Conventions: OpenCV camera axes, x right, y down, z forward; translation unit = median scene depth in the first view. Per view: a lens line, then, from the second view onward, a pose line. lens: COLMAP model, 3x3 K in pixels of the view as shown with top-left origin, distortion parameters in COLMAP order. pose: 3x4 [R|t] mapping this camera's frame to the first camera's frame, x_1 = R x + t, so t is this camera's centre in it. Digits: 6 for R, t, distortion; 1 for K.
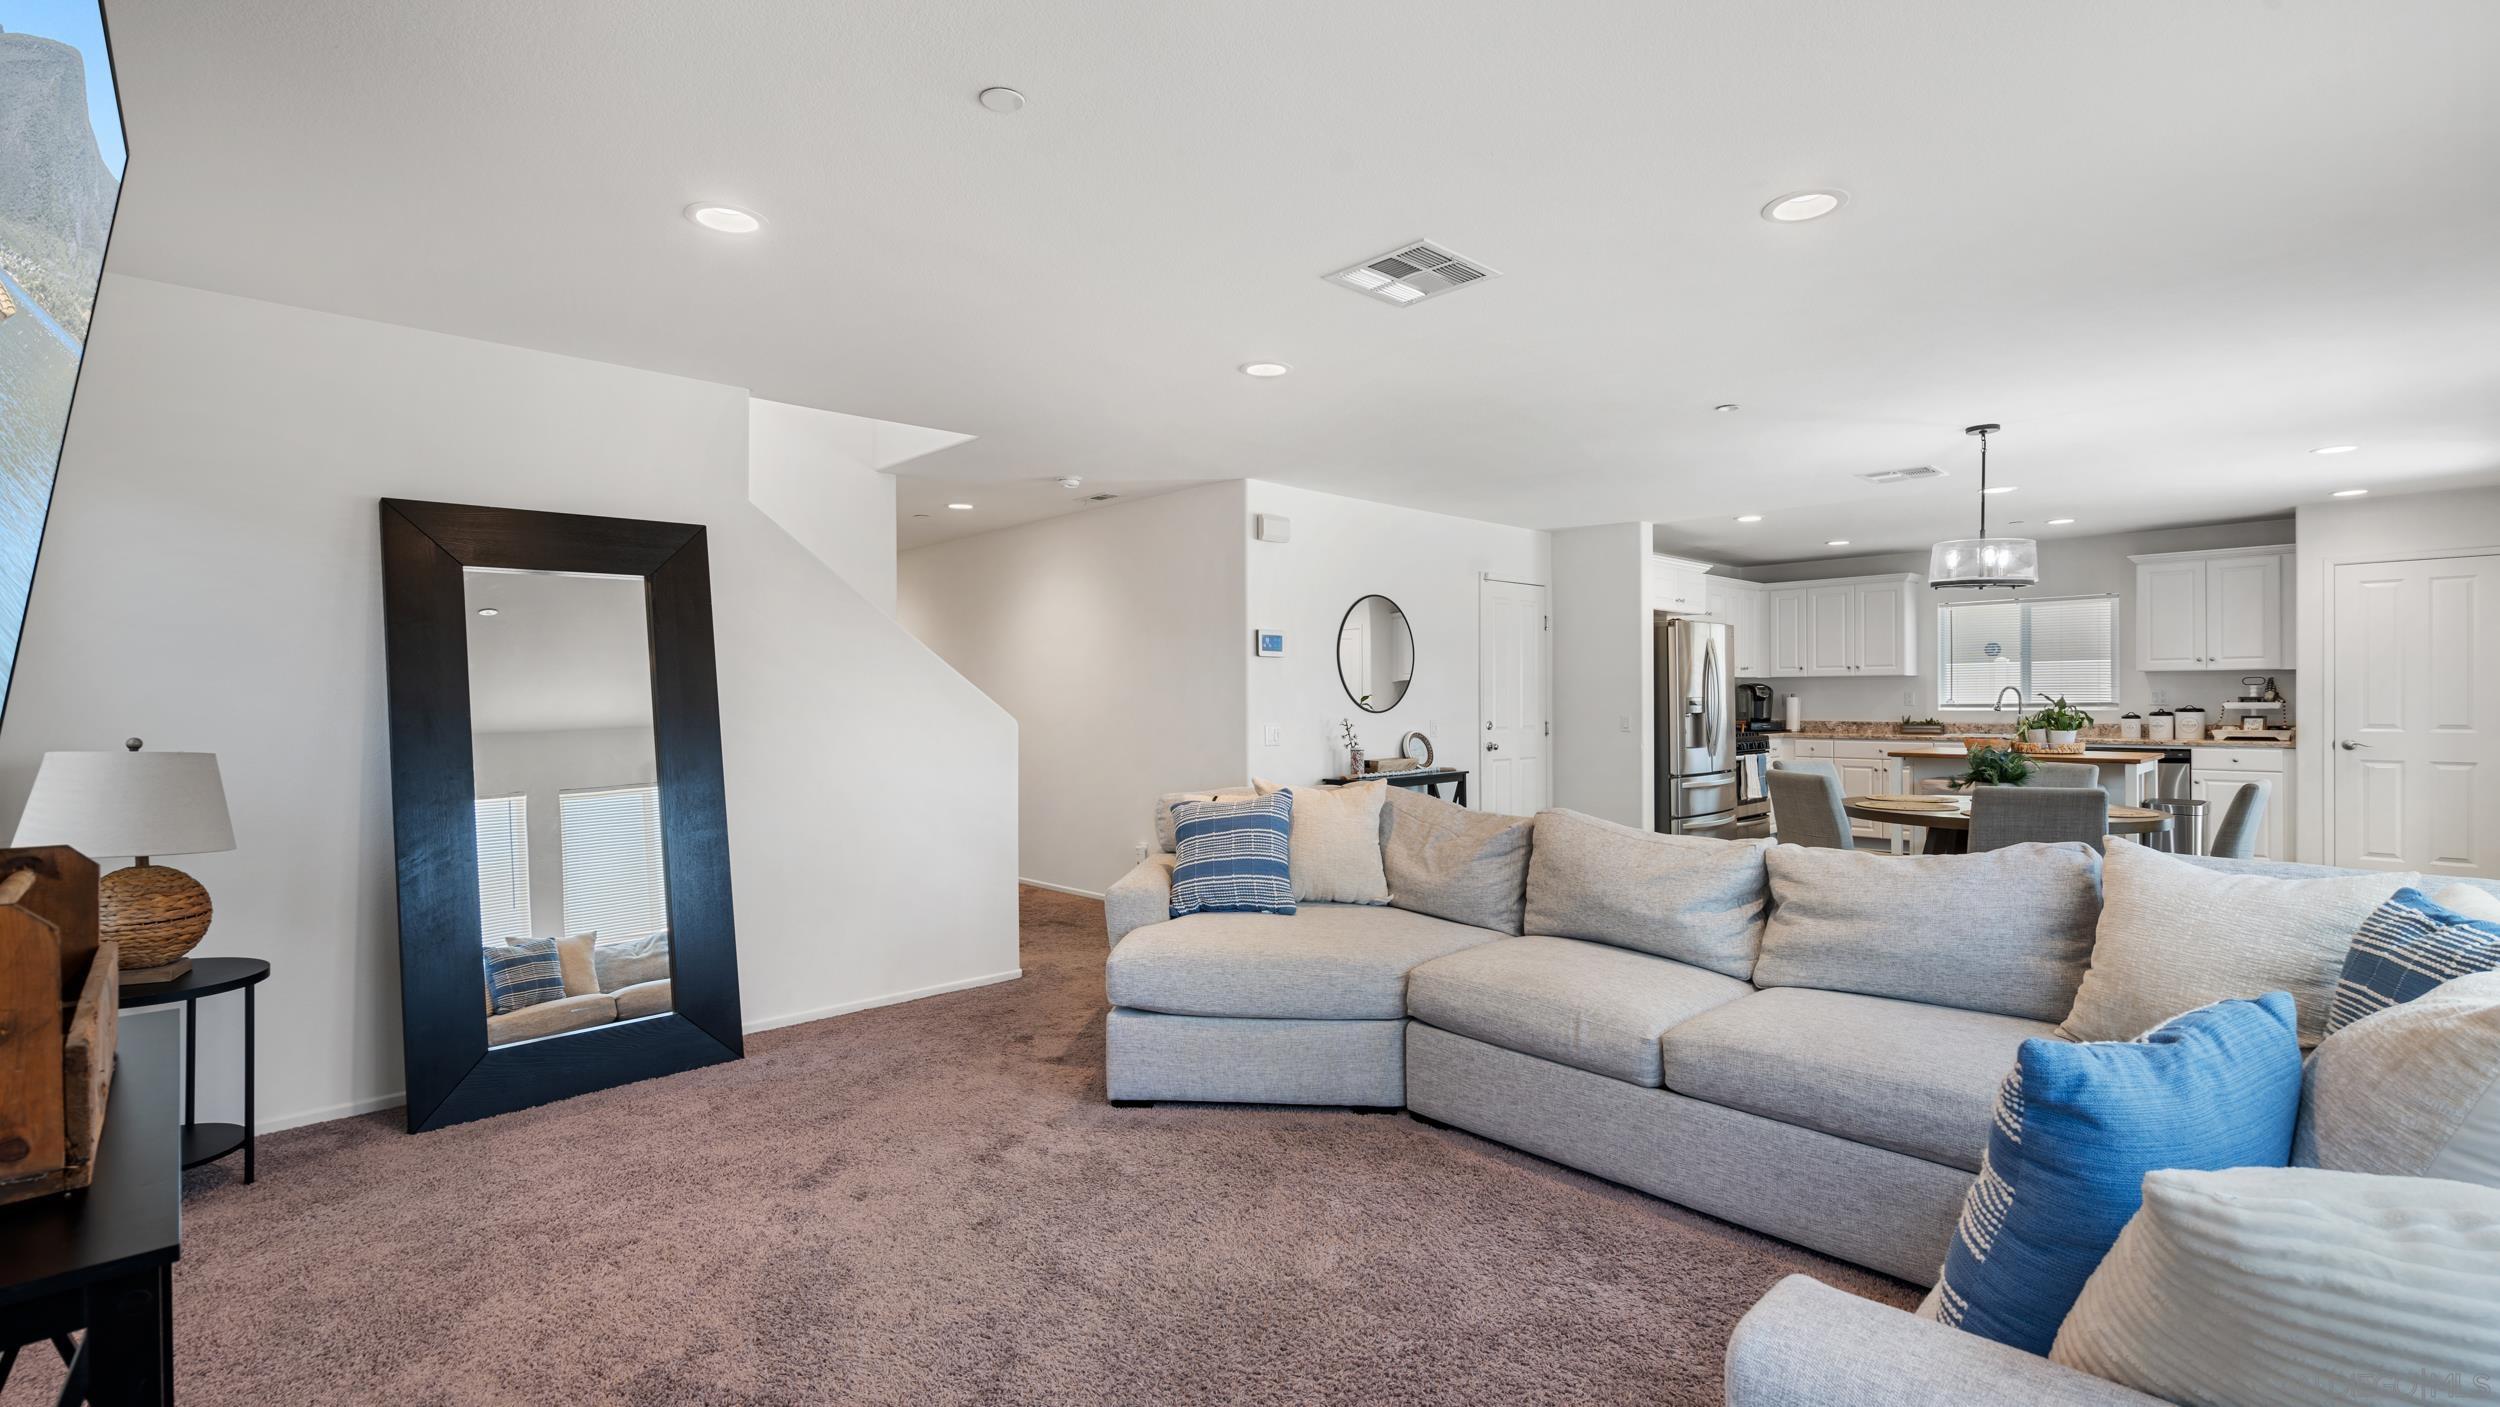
lens RADIAL K [[1117.8, 0, 1255.6], [0, 1117.8, 707.2], [0, 0, 1]] dist [-0.004337, -0.000425]
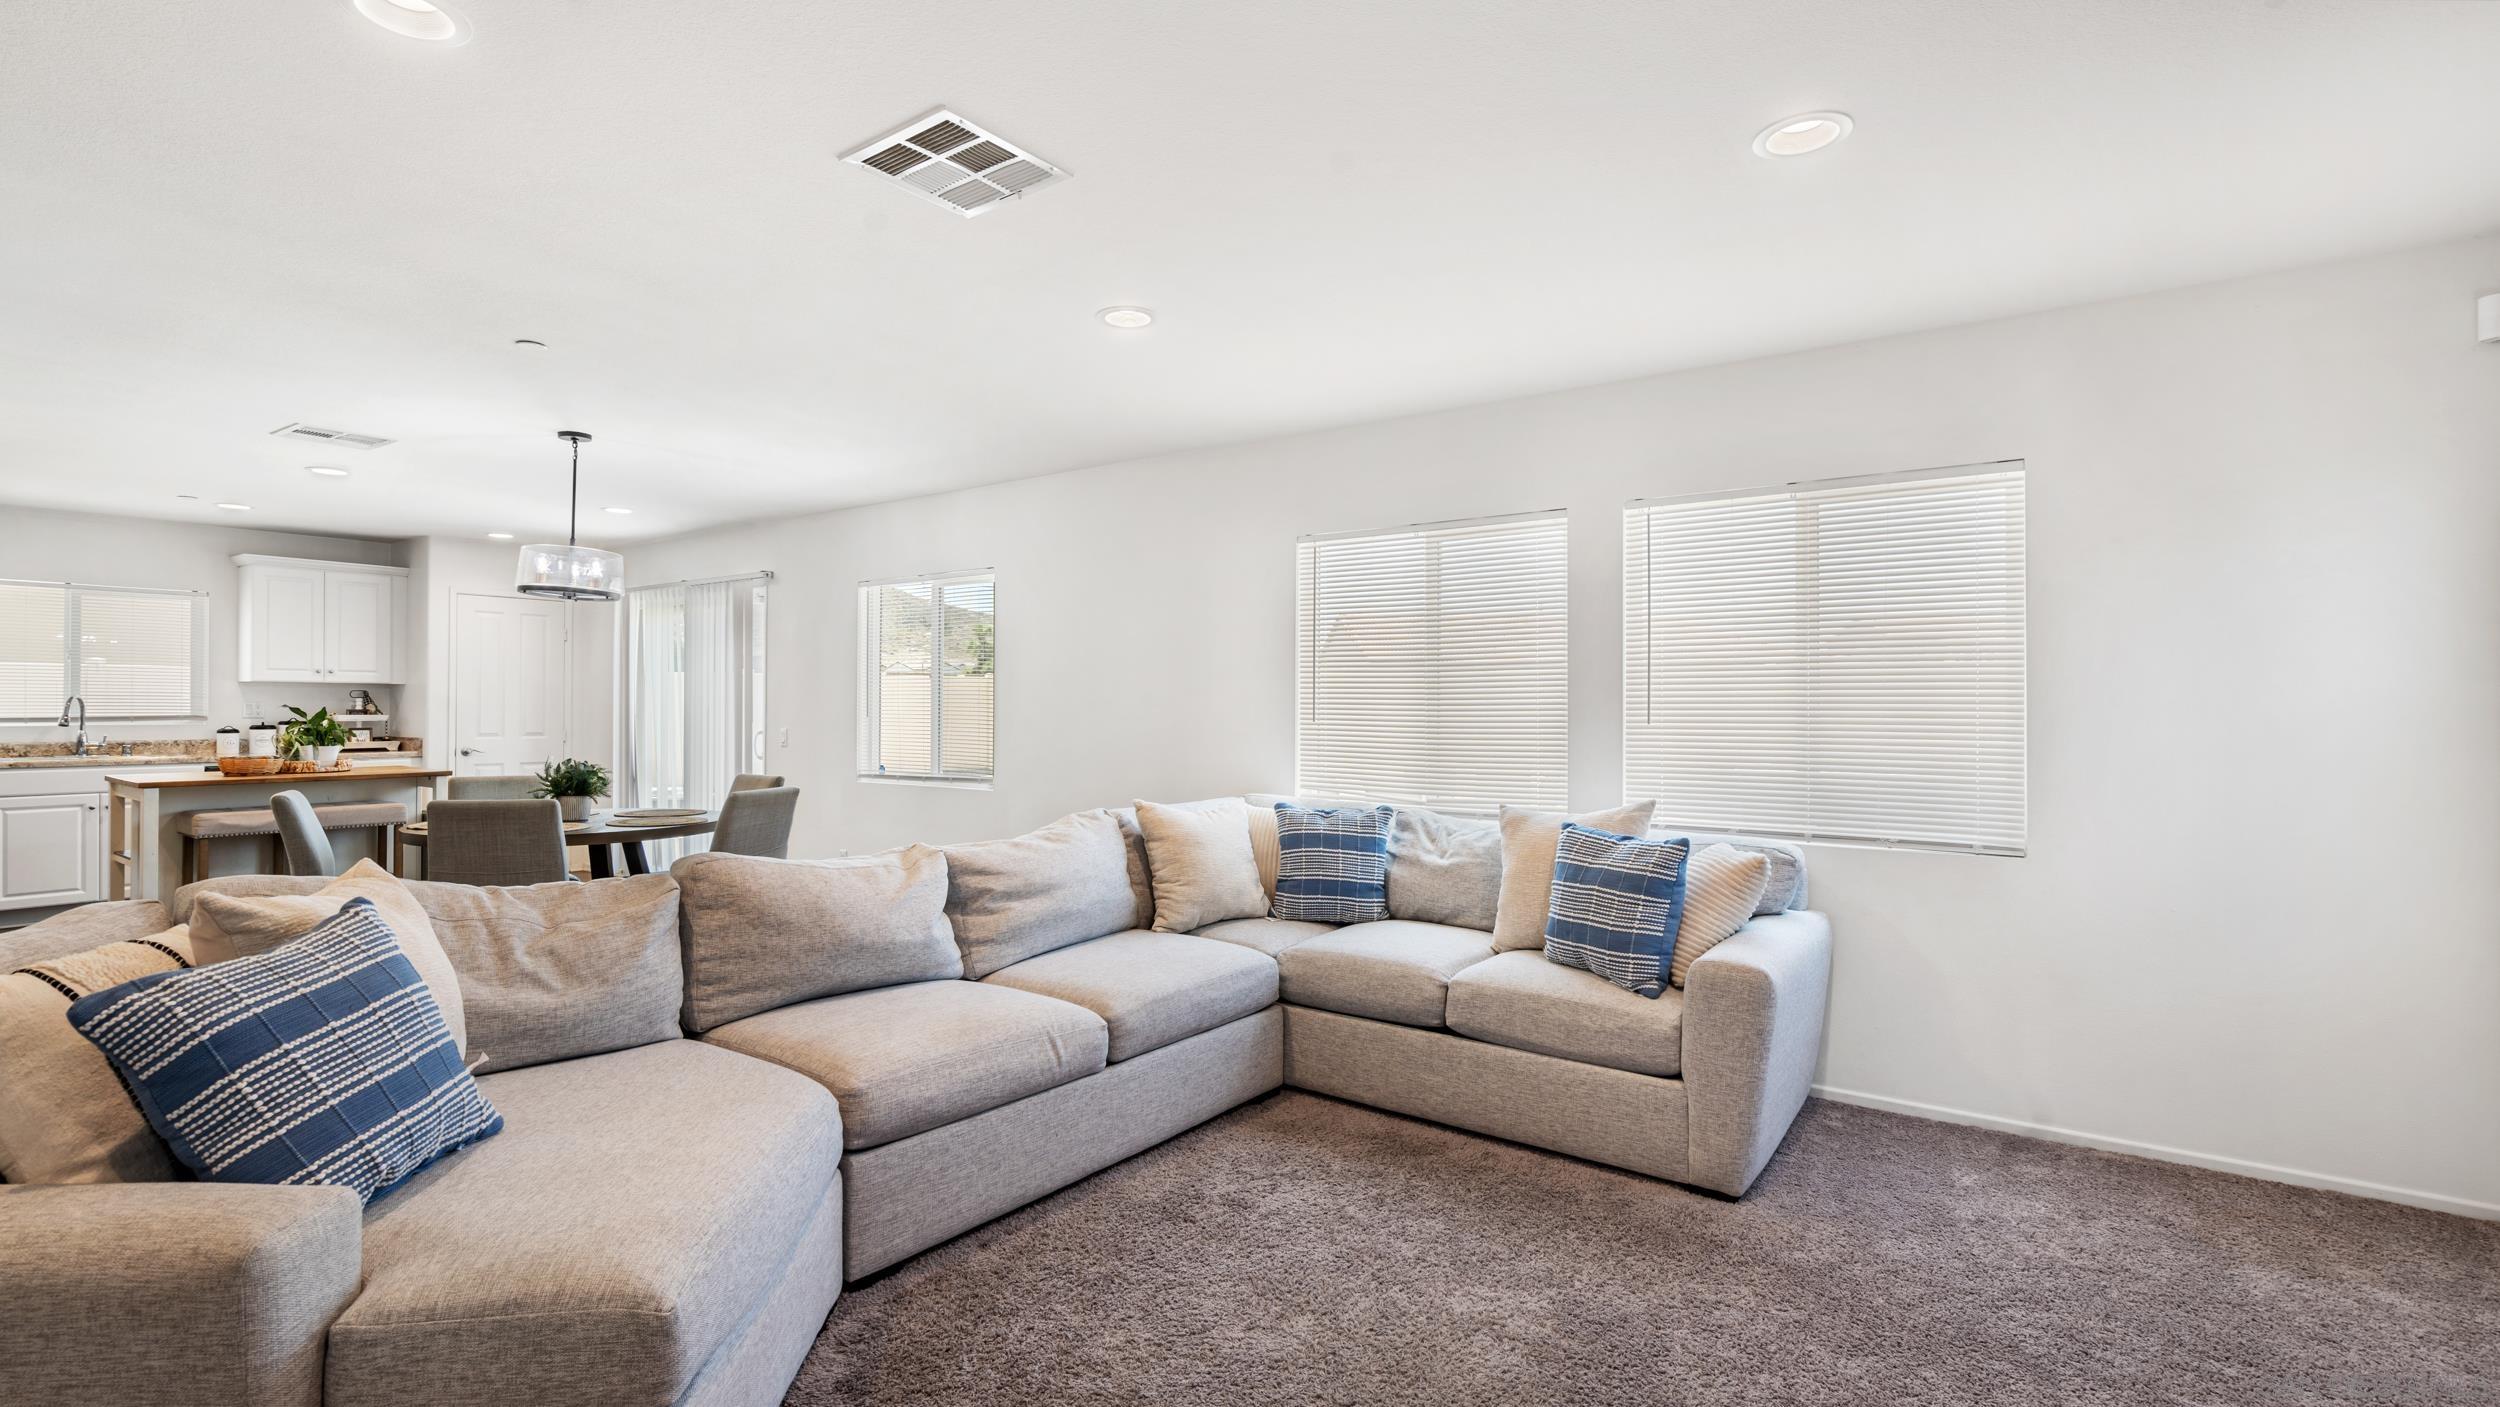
lens RADIAL K [[1117.8, 0, 1248.3], [0, 1117.8, 699.6], [0, 0, 1]] dist [-0.004337, -0.000425]
pose [[-0.171280, 0.010960, 0.985161, -0.416568], [0.007341, 0.999925, -0.009848, -0.003456], [-0.985195, 0.005545, -0.171348, 0.587027]]
